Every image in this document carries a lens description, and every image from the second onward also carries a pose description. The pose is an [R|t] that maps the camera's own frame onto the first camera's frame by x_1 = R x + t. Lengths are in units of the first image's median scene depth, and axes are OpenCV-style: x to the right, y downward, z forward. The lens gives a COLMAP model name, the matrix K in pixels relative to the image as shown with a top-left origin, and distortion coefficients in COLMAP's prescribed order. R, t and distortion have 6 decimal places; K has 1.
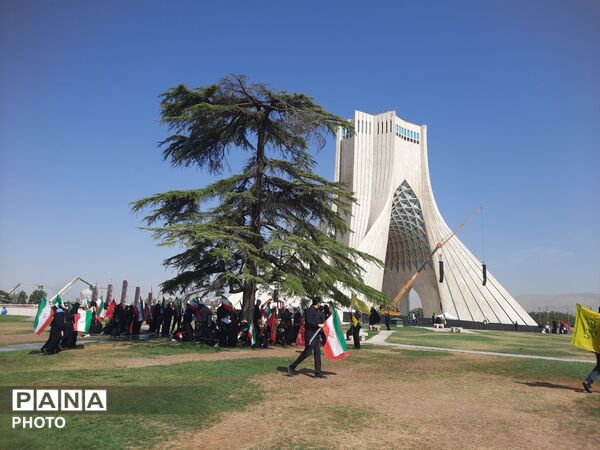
lens RADIAL K [[450.6, 0, 298.0], [0, 450.6, 223.2], [0, 0, 1]] dist [0.035328, -0.011414]
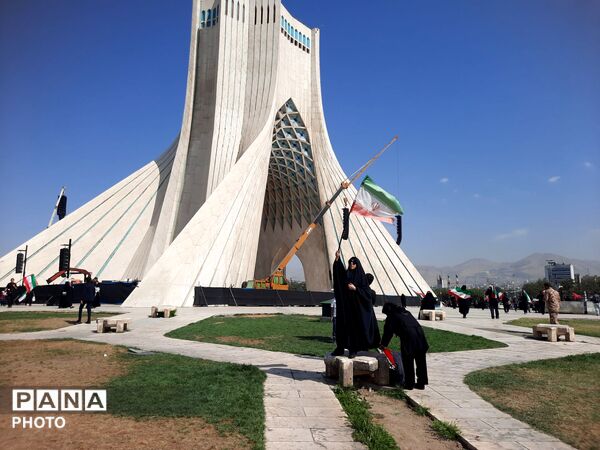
lens RADIAL K [[450.6, 0, 301.9], [0, 450.6, 222.3], [0, 0, 1]] dist [0.035328, -0.011414]
pose [[0.947579, 0.019946, 0.318898, 0.032731], [-0.036733, 0.998233, 0.046712, 0.062298], [-0.317403, -0.055978, 0.946637, 0.314041]]
